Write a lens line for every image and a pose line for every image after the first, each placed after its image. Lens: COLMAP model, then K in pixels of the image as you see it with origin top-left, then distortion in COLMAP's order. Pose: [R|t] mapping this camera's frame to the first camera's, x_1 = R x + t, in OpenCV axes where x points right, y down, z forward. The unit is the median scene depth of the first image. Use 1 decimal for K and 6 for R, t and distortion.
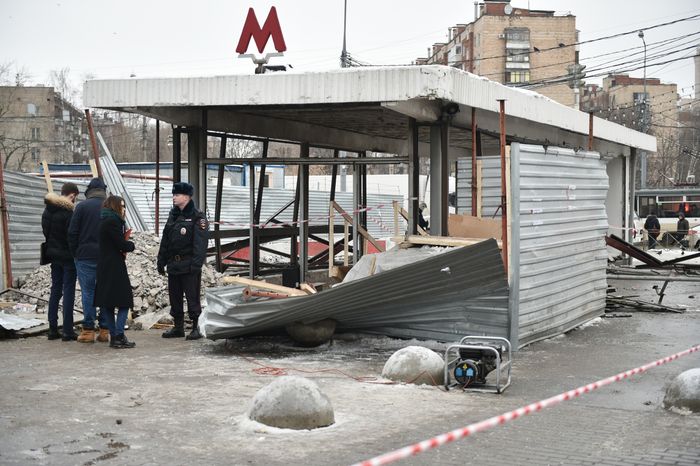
lens RADIAL K [[1094.6, 0, 349.5], [0, 1094.6, 232.3], [0, 0, 1]] dist [0.009832, 0.000000]
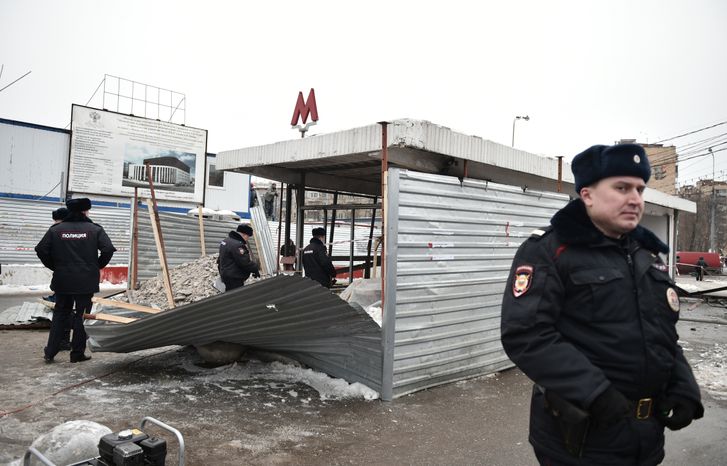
lens RADIAL K [[506.3, 0, 360.2], [0, 506.3, 230.1], [0, 0, 1]] dist [-0.010574, -0.009403]
pose [[0.932577, 0.018617, -0.360491, 0.212886], [-0.038227, 0.998147, -0.047344, -0.007308], [0.358941, 0.057932, 0.931560, 0.464042]]
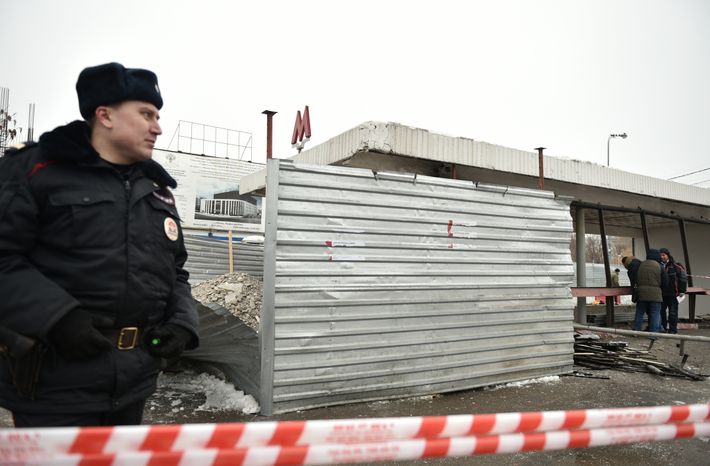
lens RADIAL K [[491.8, 0, 351.1], [0, 491.8, 232.1], [0, 0, 1]] dist [-0.017535, 0.000071]
pose [[0.821616, -0.035125, -0.568958, 0.315787], [-0.030310, 0.993996, -0.105135, 0.008987], [0.569235, 0.103625, 0.815619, 0.564418]]
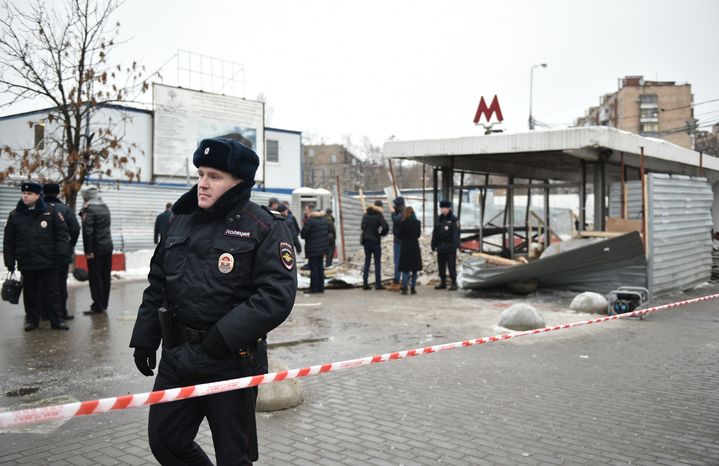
lens RADIAL K [[706.6, 0, 357.4], [0, 706.6, 236.5], [0, 0, 1]] dist [-0.024180, 0.000000]
pose [[0.971186, -0.001410, -0.238320, -0.018485], [0.002041, 0.999995, 0.002404, 0.007830], [0.238315, -0.002821, 0.971184, -0.097749]]
